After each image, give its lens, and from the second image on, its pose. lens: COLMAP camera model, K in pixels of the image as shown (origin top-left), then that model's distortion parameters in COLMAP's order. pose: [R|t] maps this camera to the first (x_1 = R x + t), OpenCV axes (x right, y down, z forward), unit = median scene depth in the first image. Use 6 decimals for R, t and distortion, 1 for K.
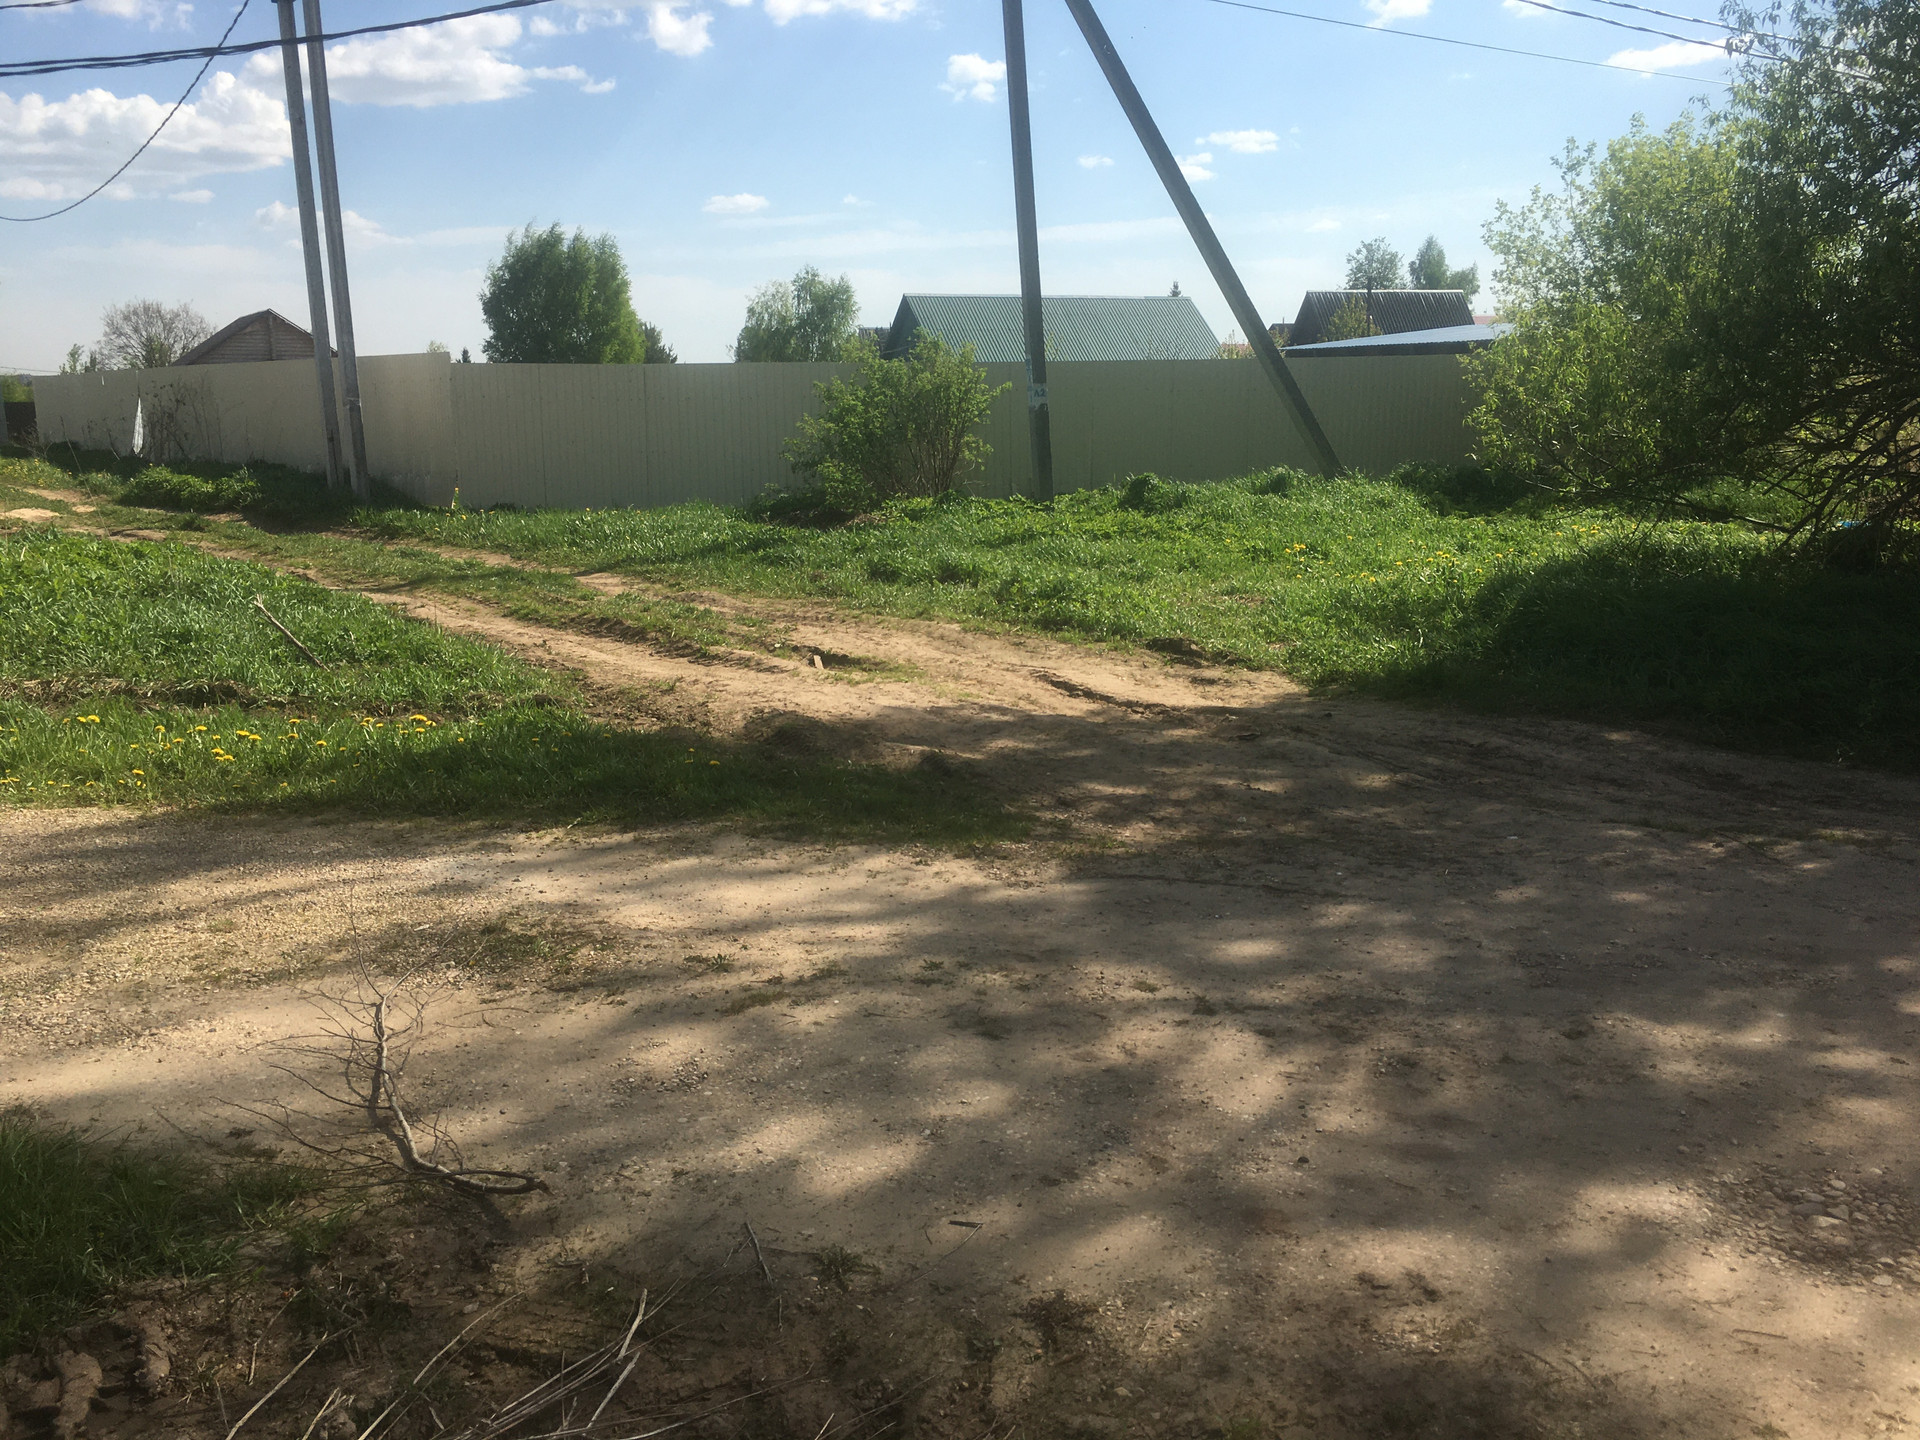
lens RADIAL K [[1656.2, 0, 914.5], [0, 1656.2, 727.3], [0, 0, 1]] dist [0.071755, -0.083816]
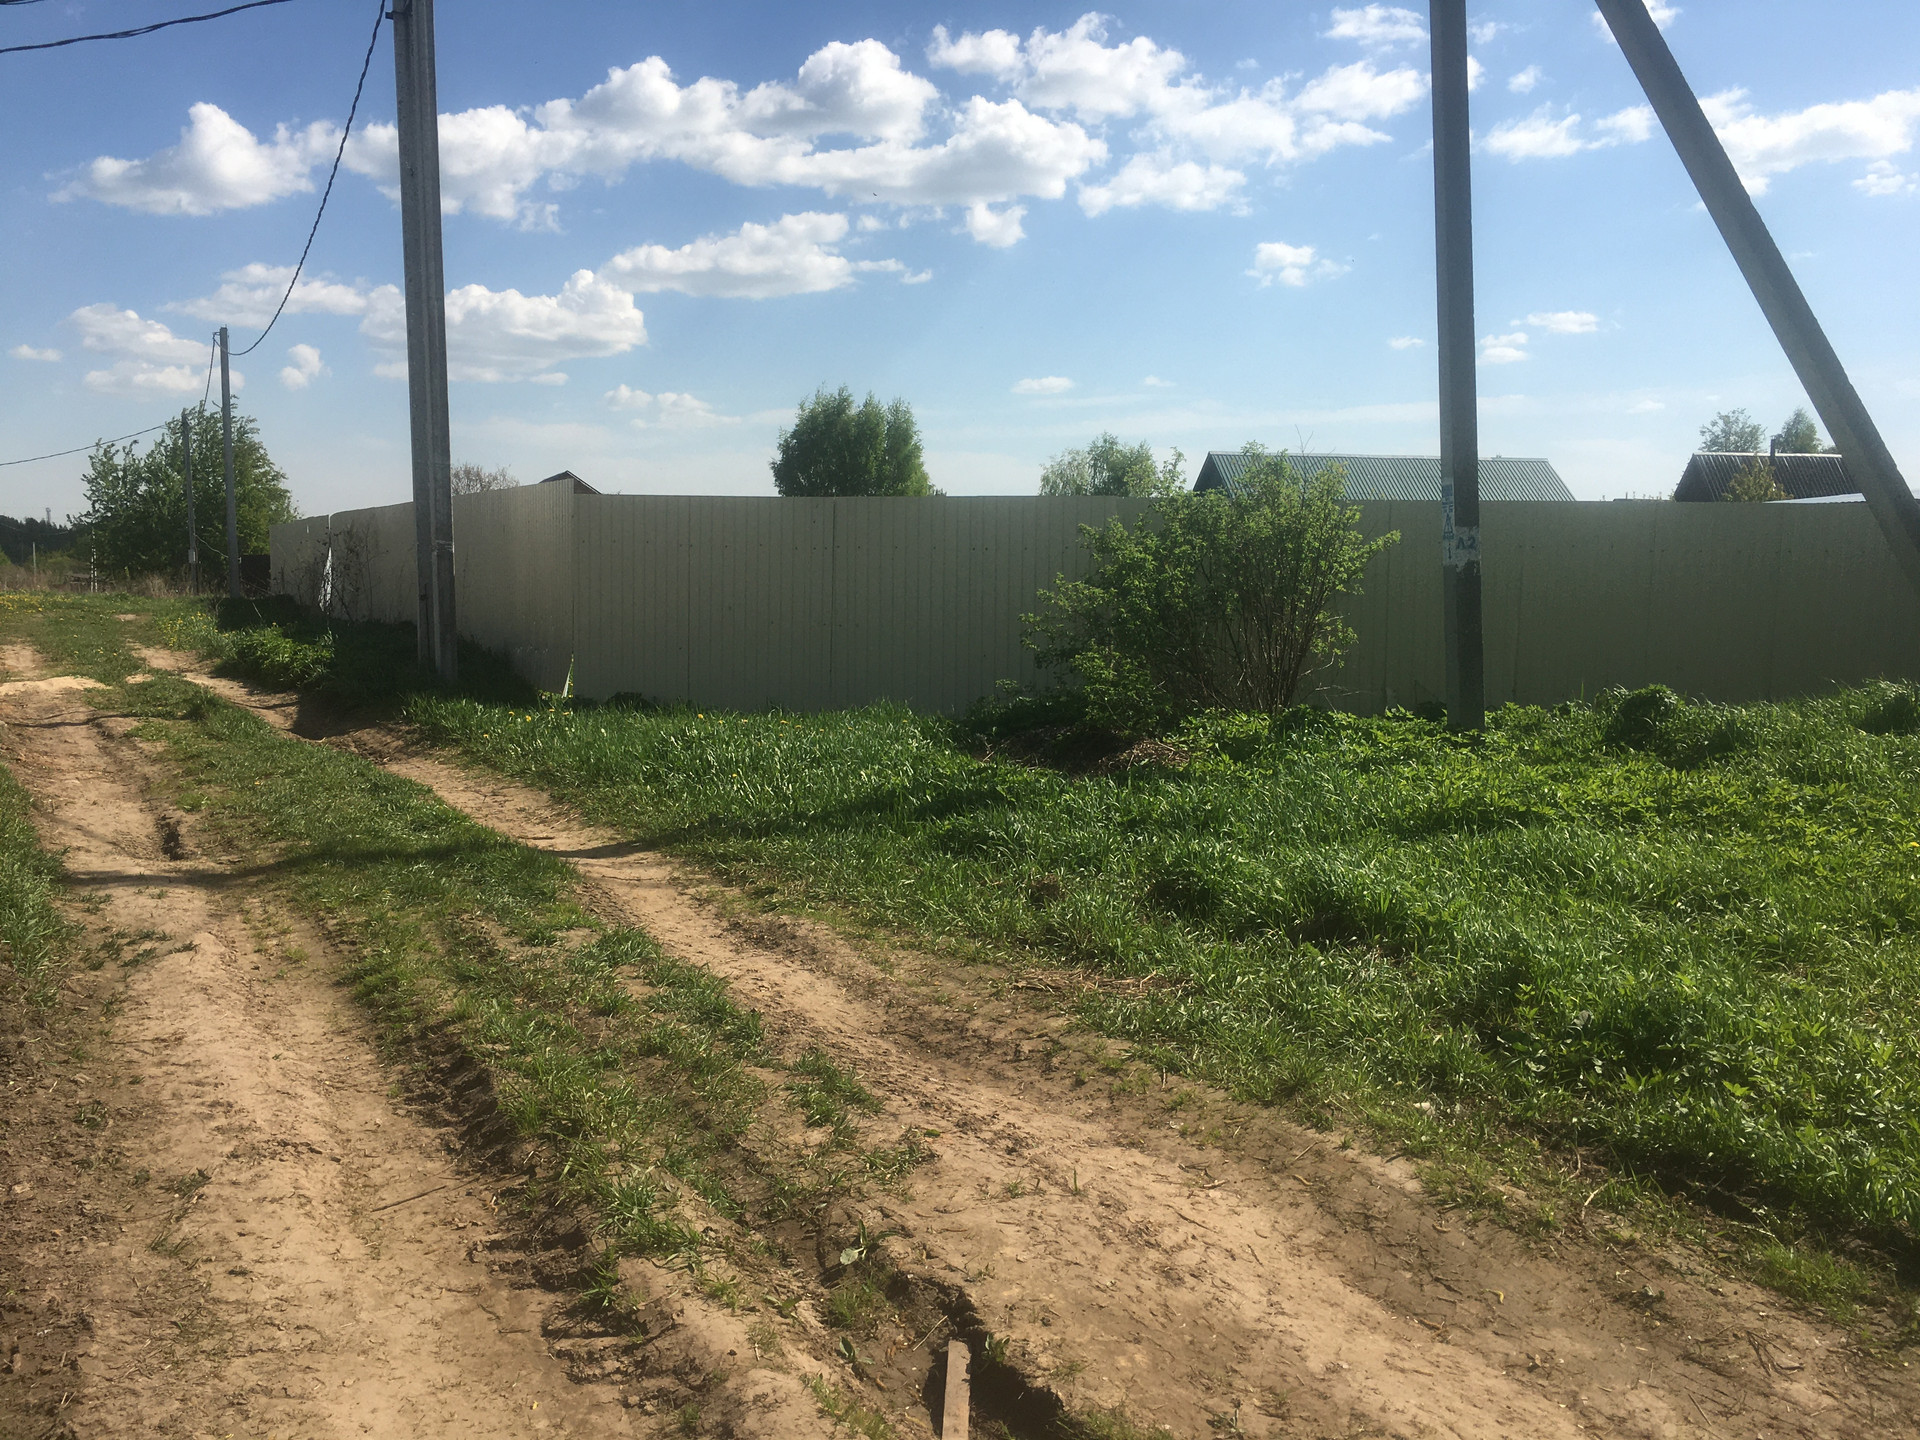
lens RADIAL K [[1656.2, 0, 948.6], [0, 1656.2, 701.7], [0, 0, 1]] dist [0.071755, -0.083816]
pose [[0.987668, 0.033485, -0.152938, -0.010234], [-0.051017, 0.992376, -0.112189, -0.065053], [0.148015, 0.118608, 0.981847, 0.367588]]
